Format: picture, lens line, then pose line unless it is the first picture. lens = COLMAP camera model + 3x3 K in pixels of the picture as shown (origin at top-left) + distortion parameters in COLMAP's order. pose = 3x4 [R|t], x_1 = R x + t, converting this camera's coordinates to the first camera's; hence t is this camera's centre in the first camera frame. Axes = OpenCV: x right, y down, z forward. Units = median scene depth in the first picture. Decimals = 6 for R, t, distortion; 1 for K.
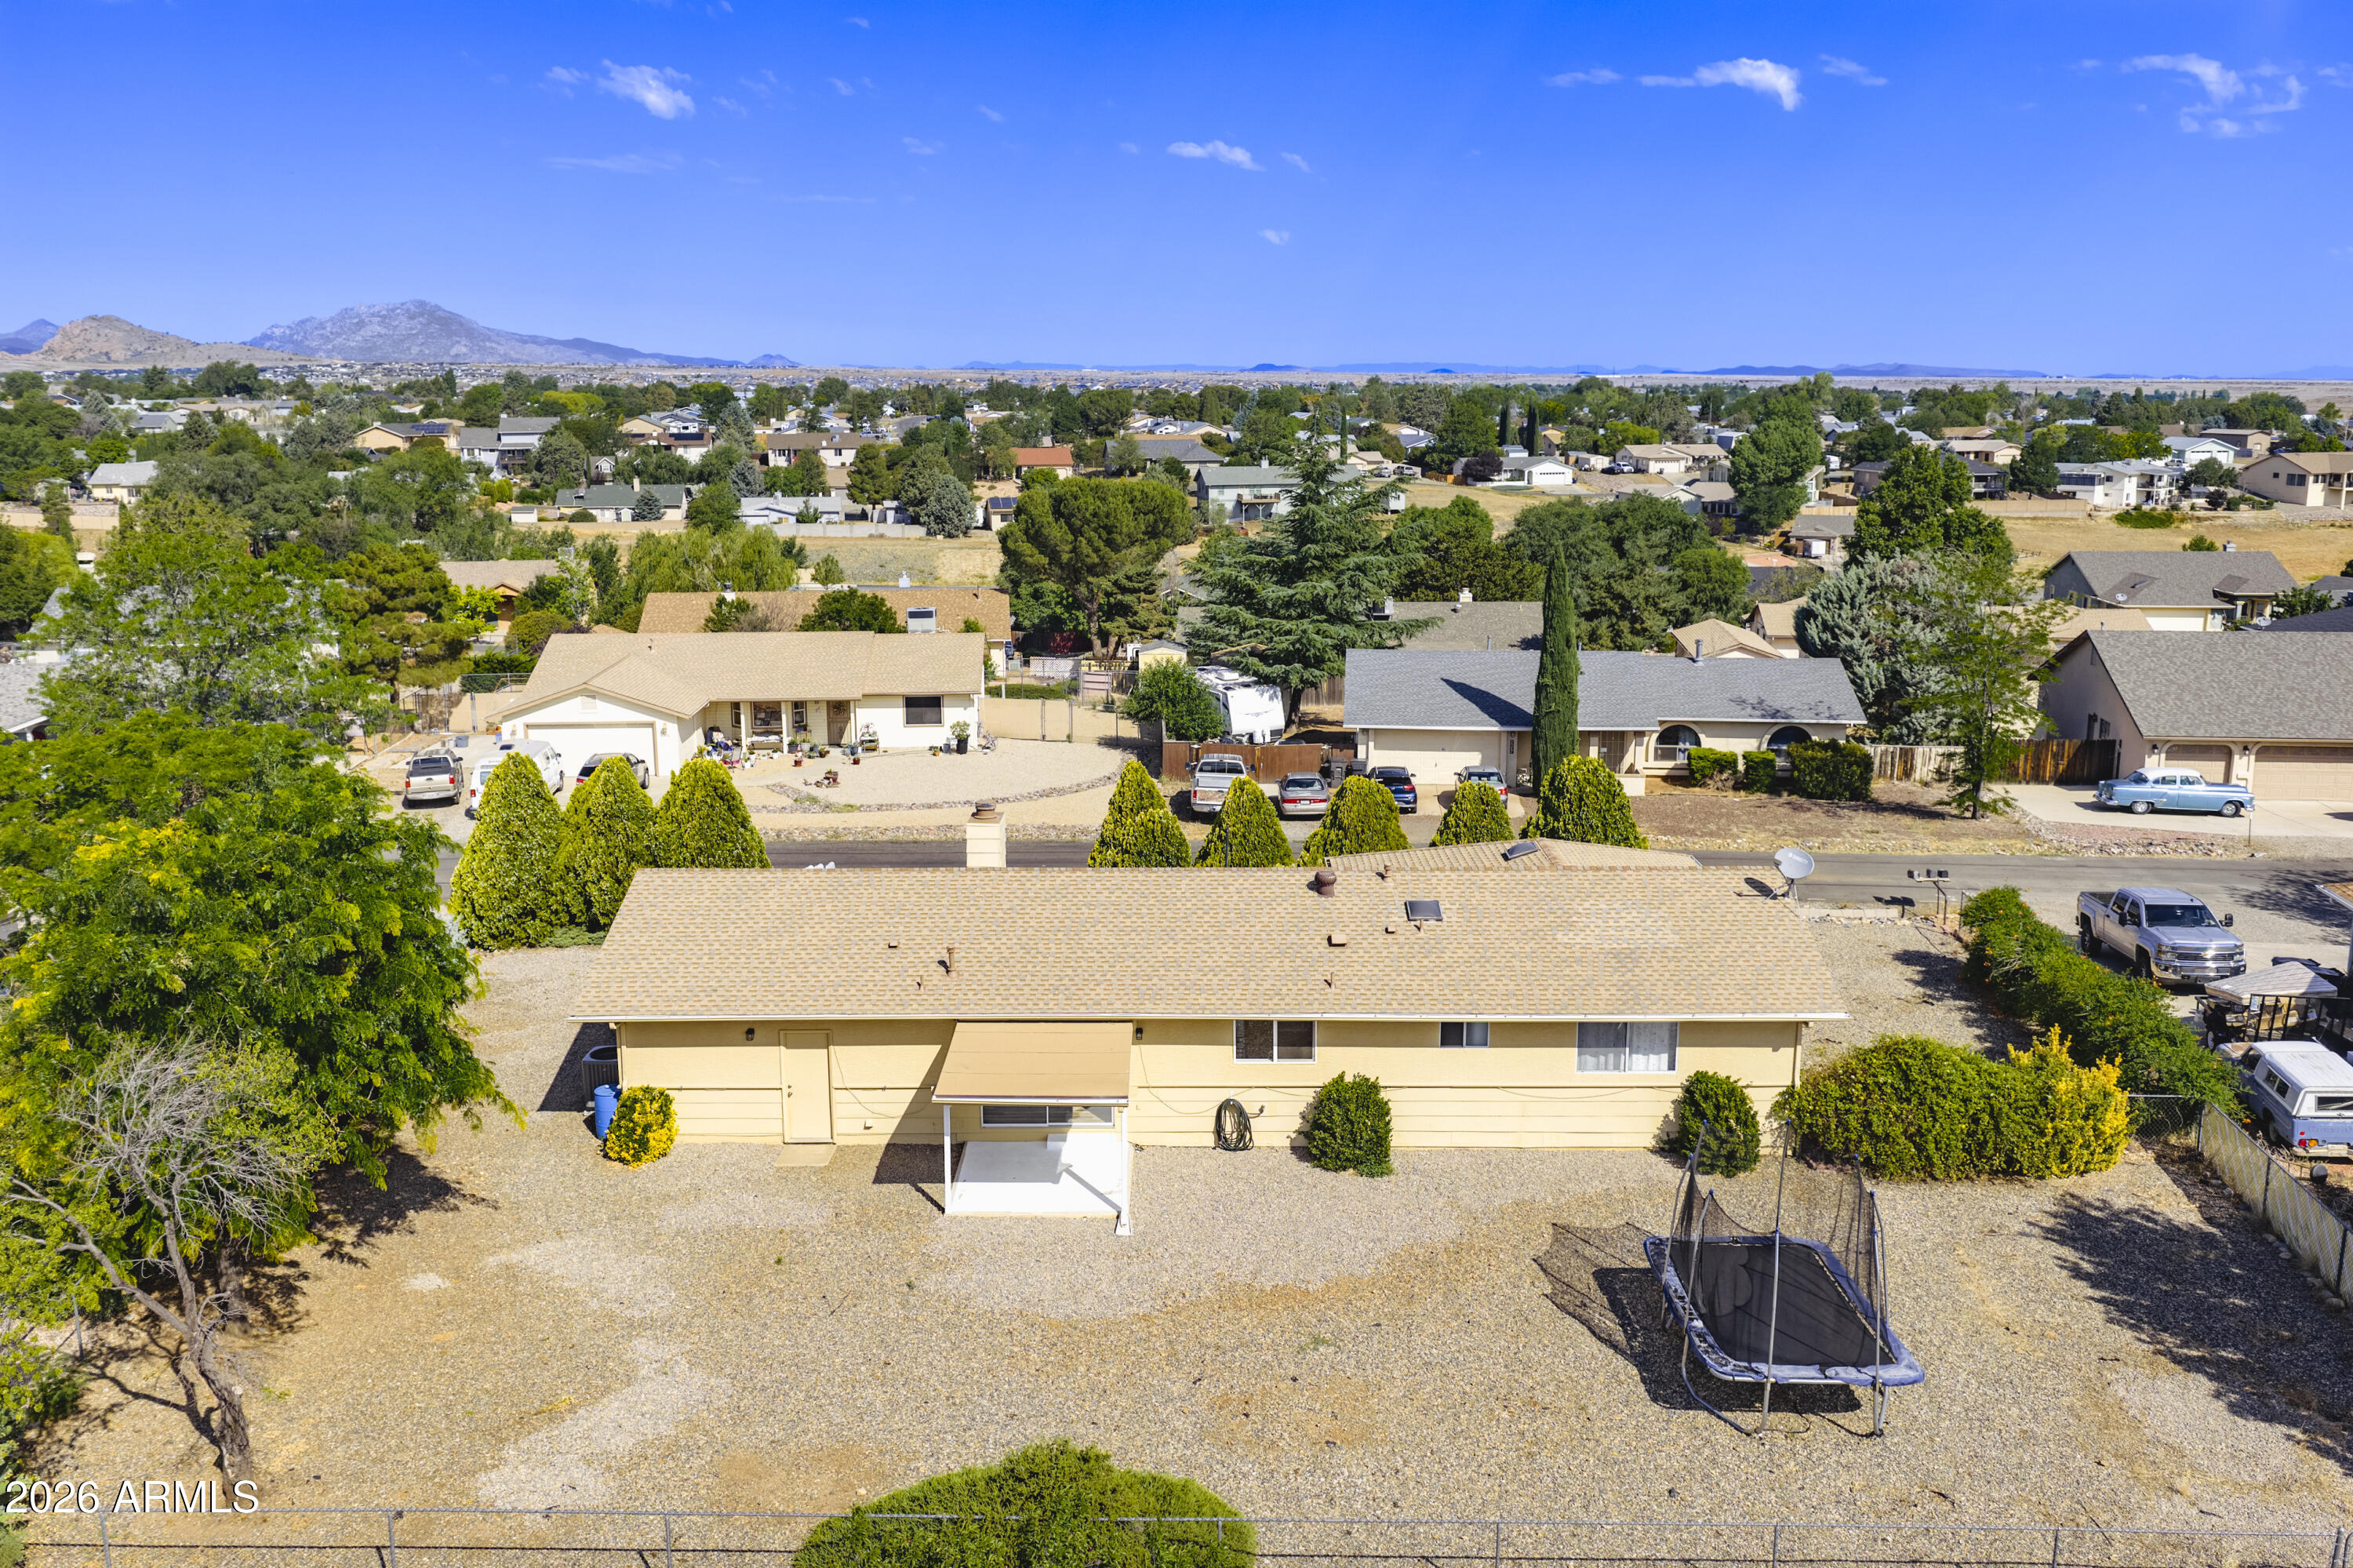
lens RADIAL K [[1939.8, 0, 1179.9], [0, 1939.8, 778.2], [0, 0, 1]] dist [0.027959, -0.059139]
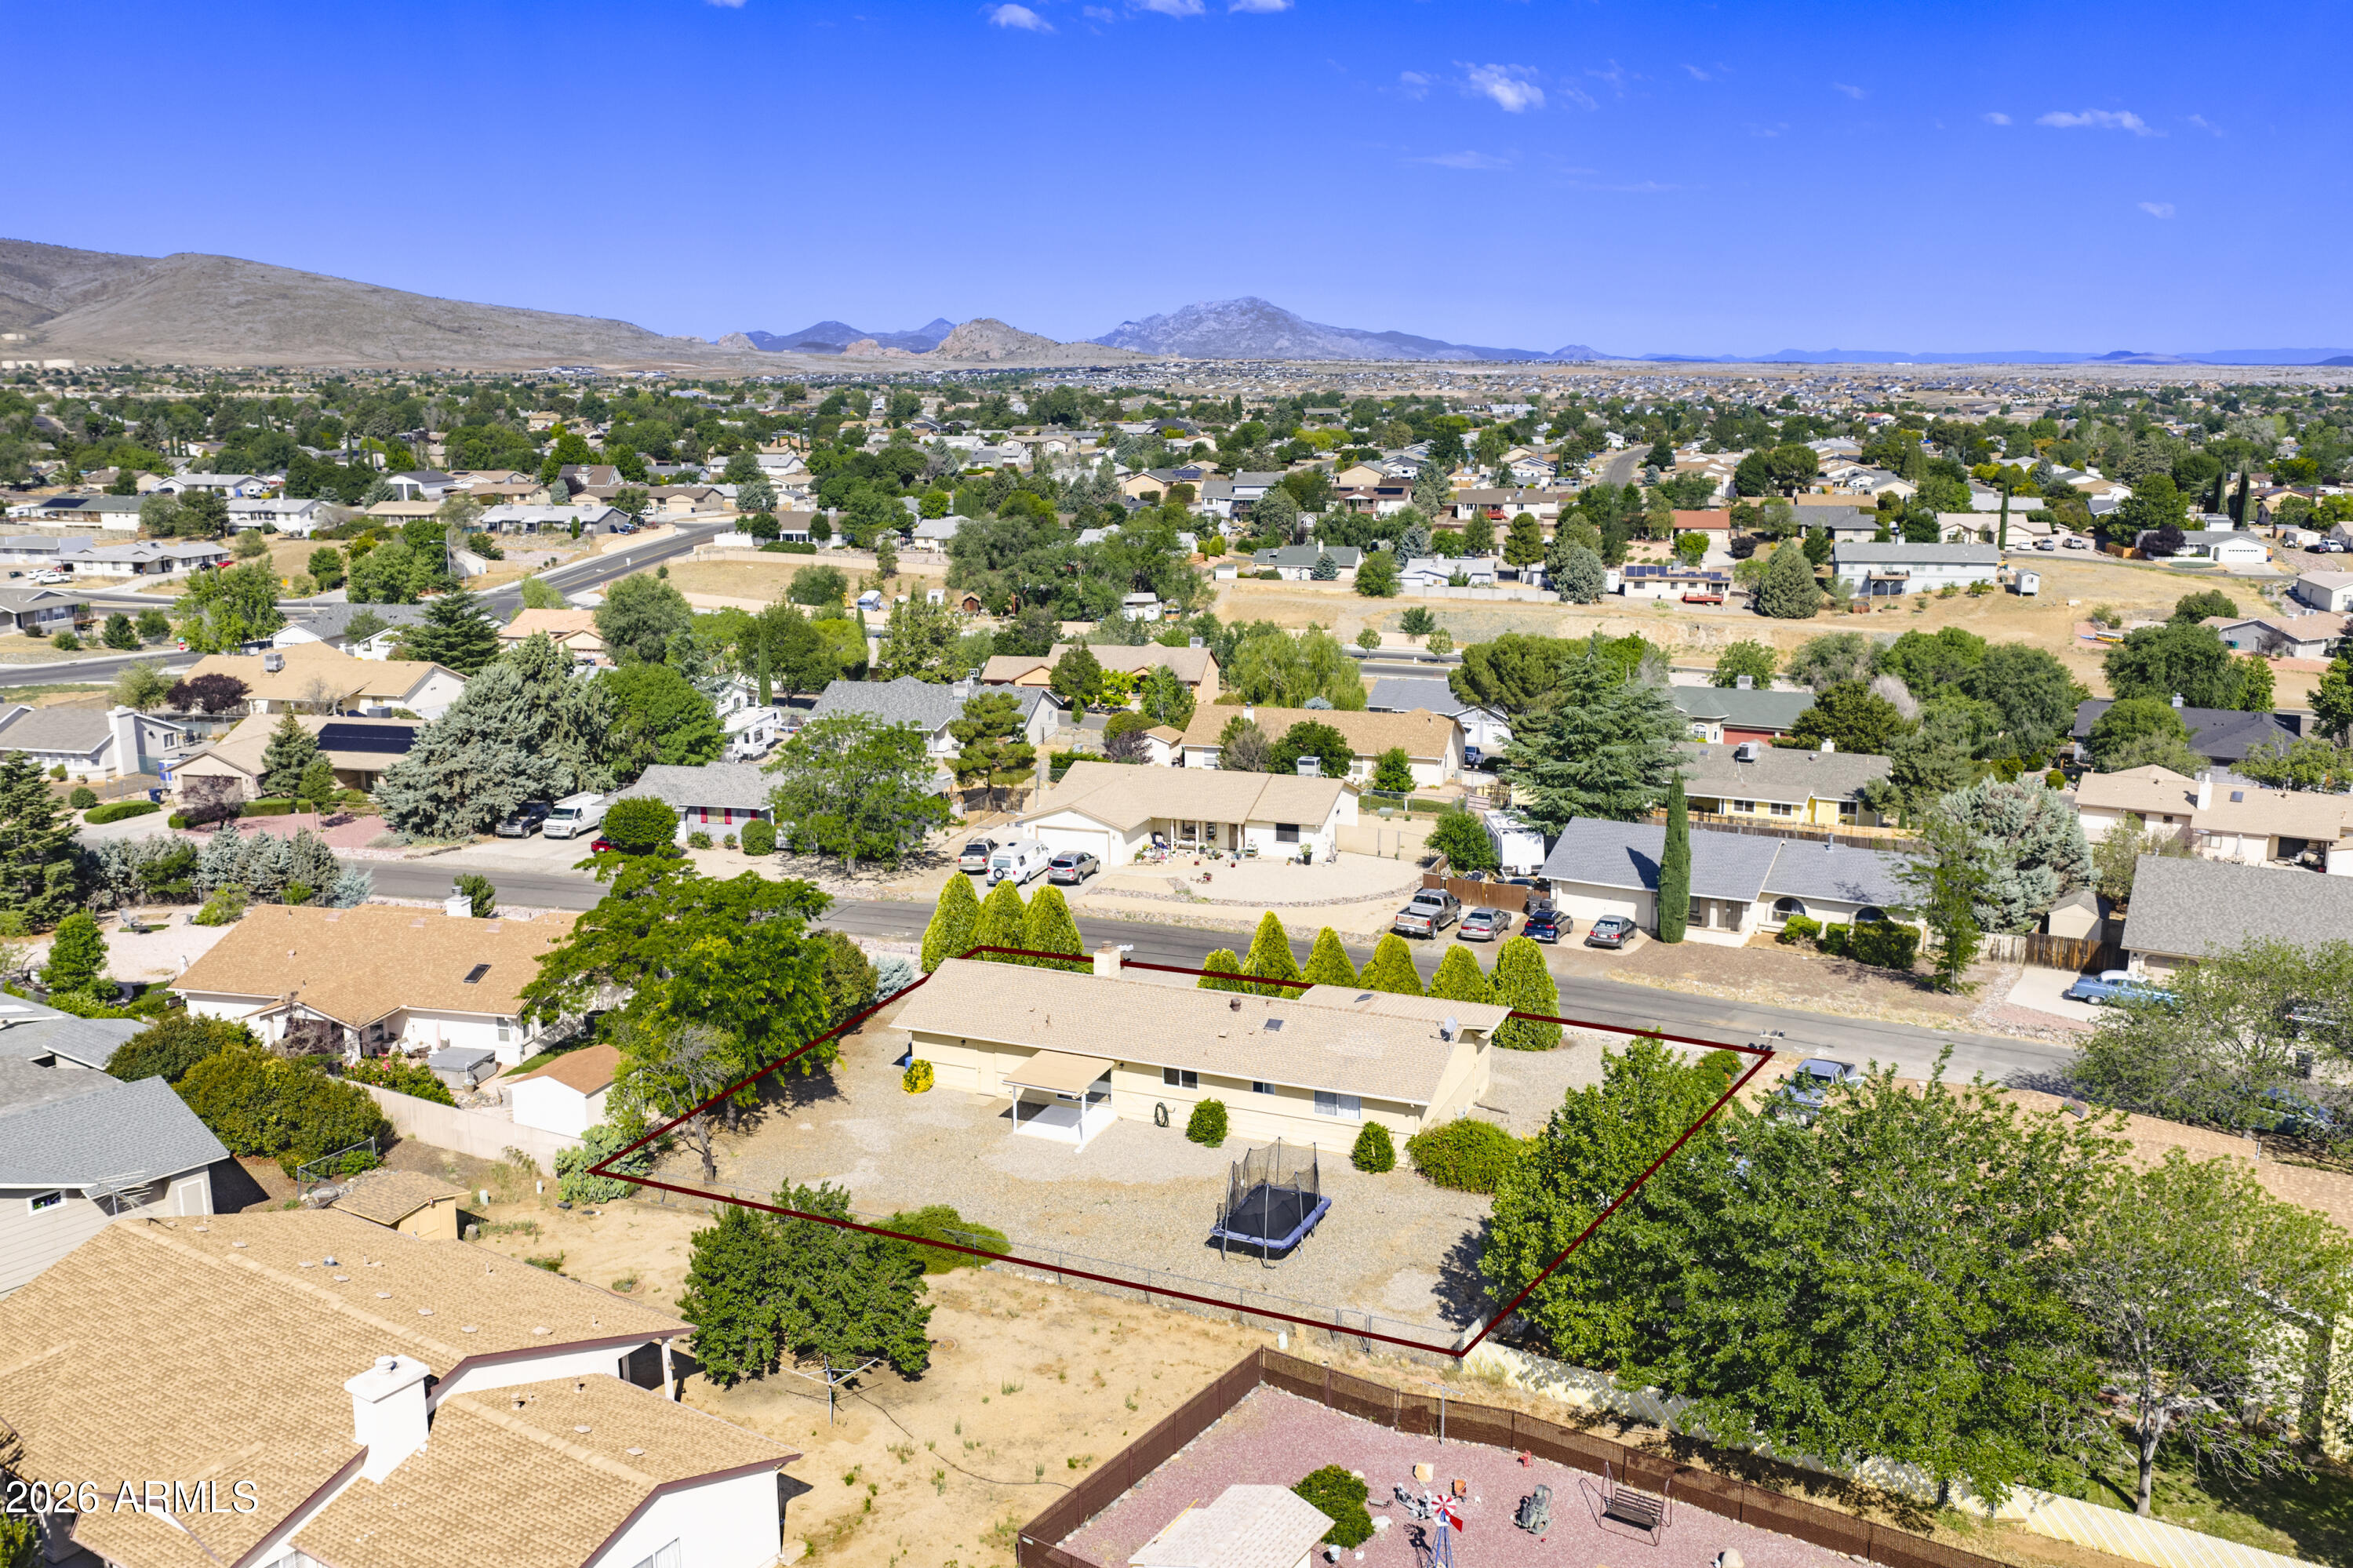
lens RADIAL K [[1939.8, 0, 1179.9], [0, 1939.8, 778.2], [0, 0, 1]] dist [0.027959, -0.059139]
pose [[0.921363, 0.078408, -0.380714, 0.257960], [-0.076487, 0.996866, 0.020198, -0.072841], [0.381104, 0.010510, 0.924472, -0.300294]]
